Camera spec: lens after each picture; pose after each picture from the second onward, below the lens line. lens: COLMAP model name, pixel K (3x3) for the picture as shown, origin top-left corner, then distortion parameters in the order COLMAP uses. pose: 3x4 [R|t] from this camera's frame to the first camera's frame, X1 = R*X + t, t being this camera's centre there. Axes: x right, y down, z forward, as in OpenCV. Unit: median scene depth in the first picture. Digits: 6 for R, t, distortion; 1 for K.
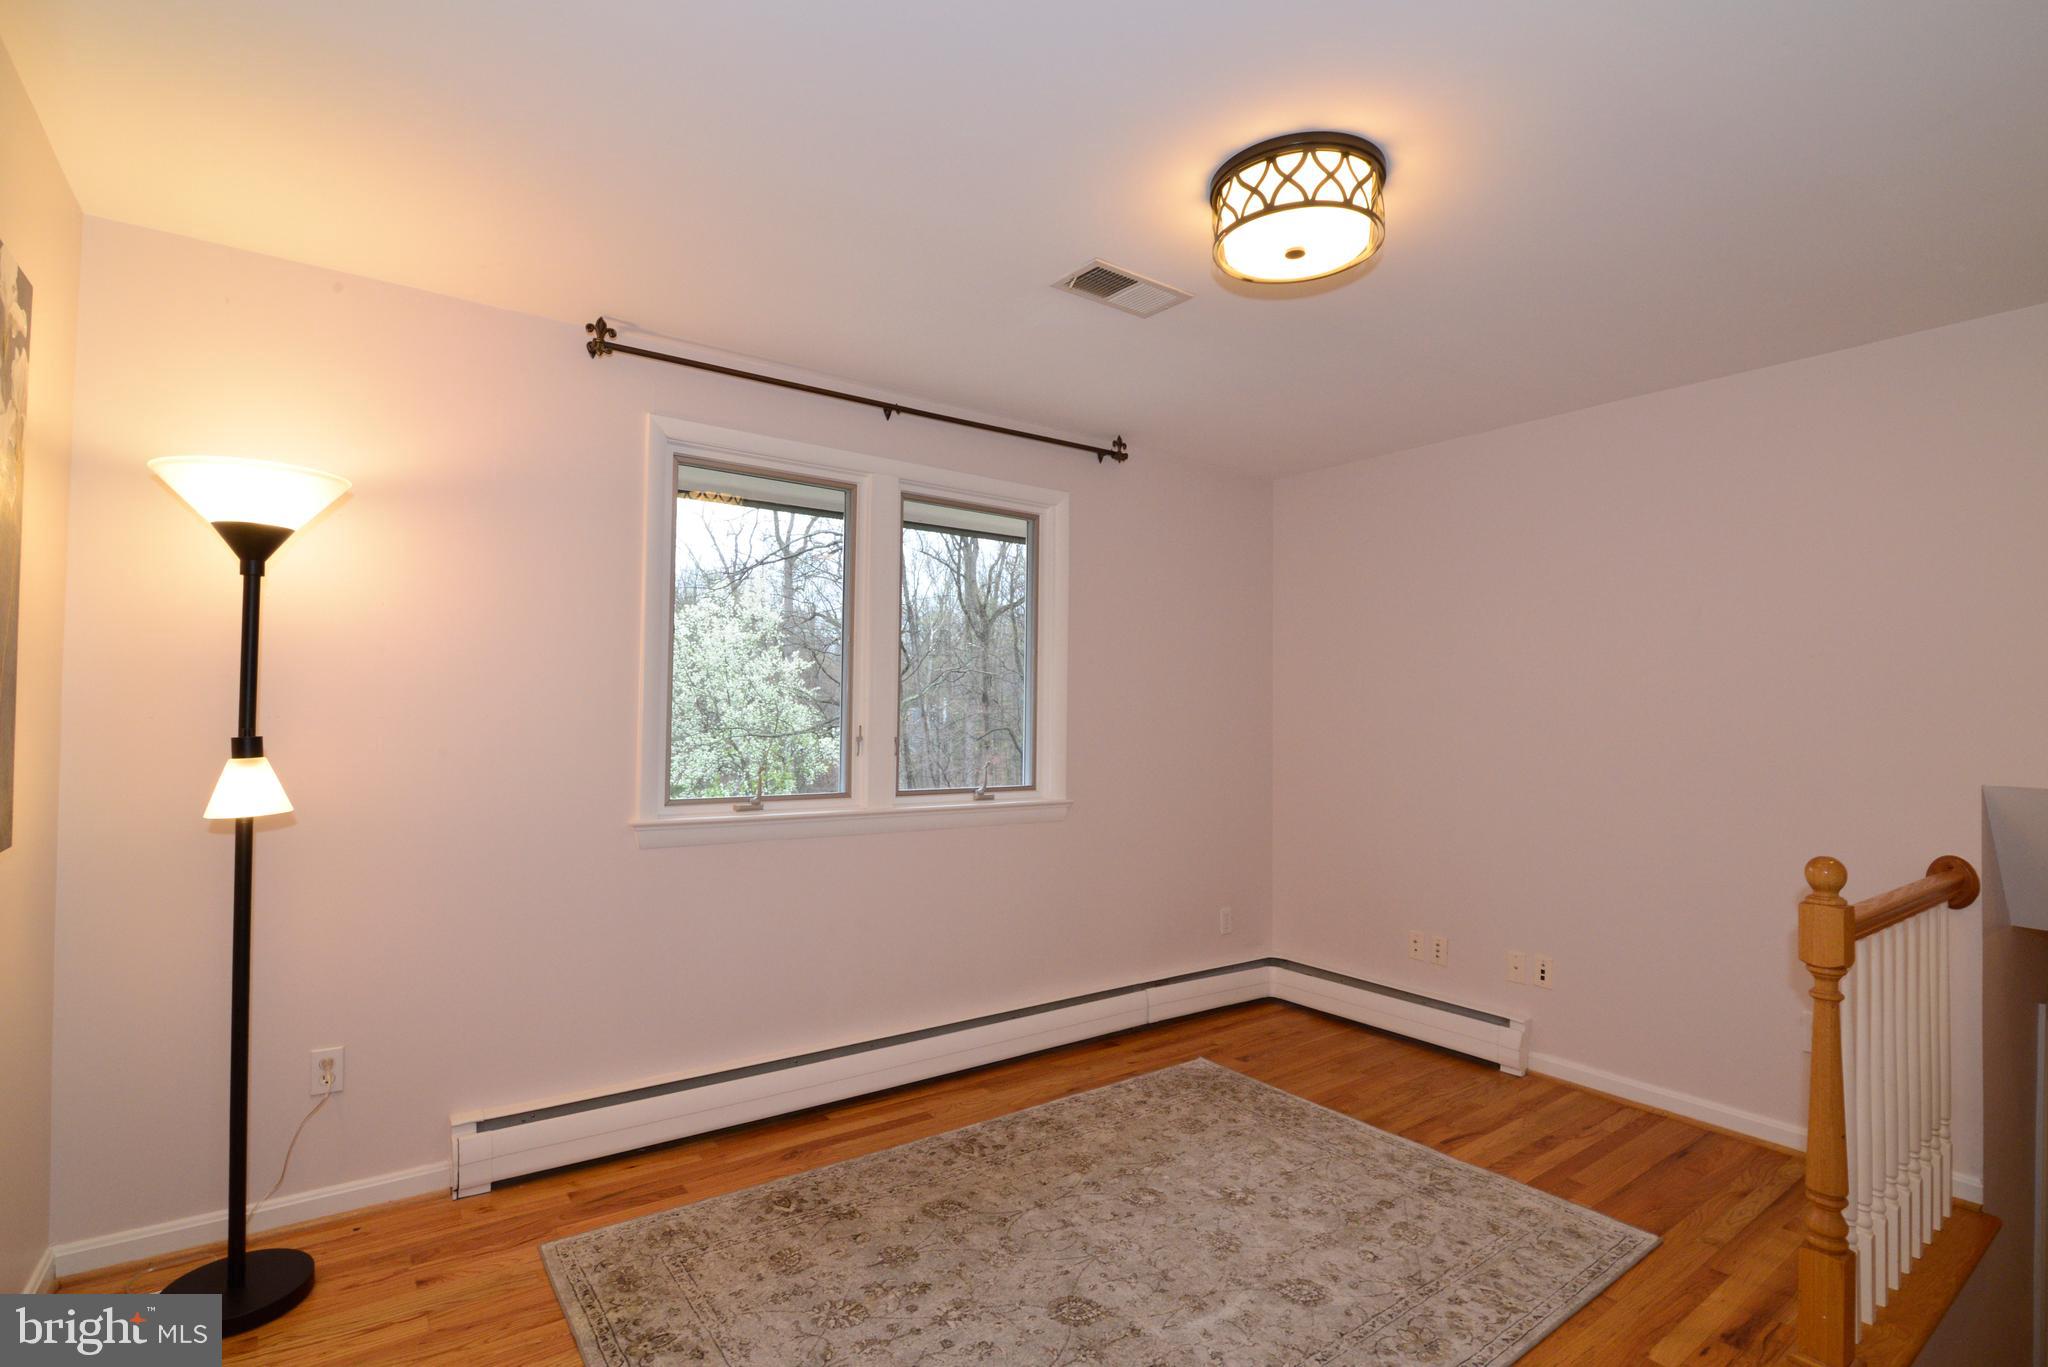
lens RADIAL K [[957.3, 0, 1020.9], [0, 957.3, 695.2], [0, 0, 1]] dist [-0.016285, -0.000423]
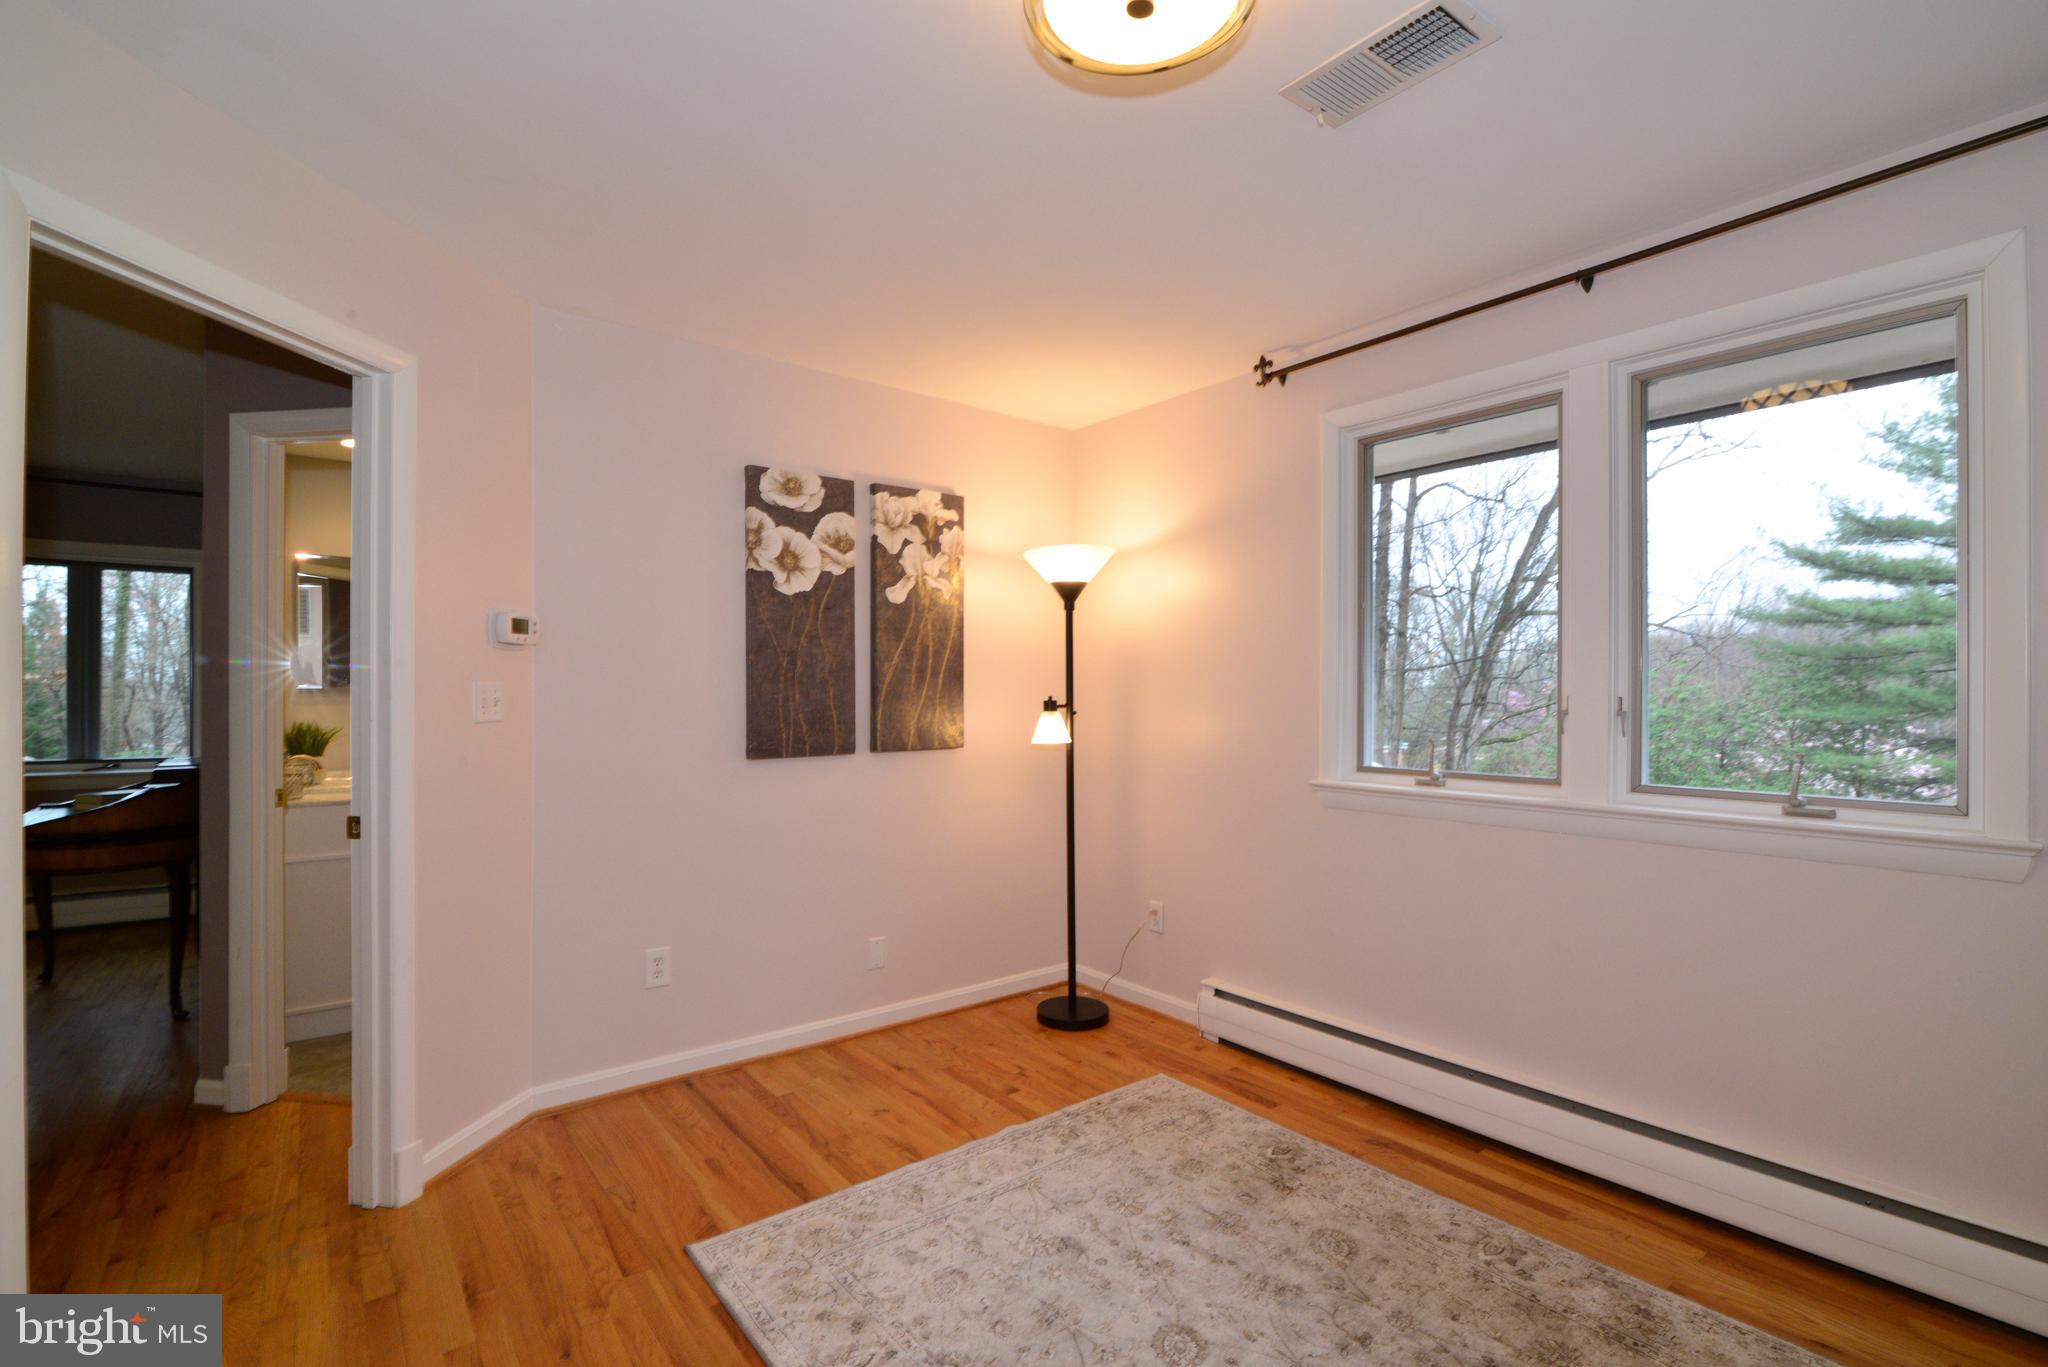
lens RADIAL K [[939.9, 0, 1019.1], [0, 939.9, 690.0], [0, 0, 1]] dist [-0.015113, 0.000241]
pose [[0.031744, -0.015900, -0.999370, 0.719719], [0.022716, 0.999627, -0.015182, 0.035298], [0.999238, -0.022220, 0.032093, 0.645160]]
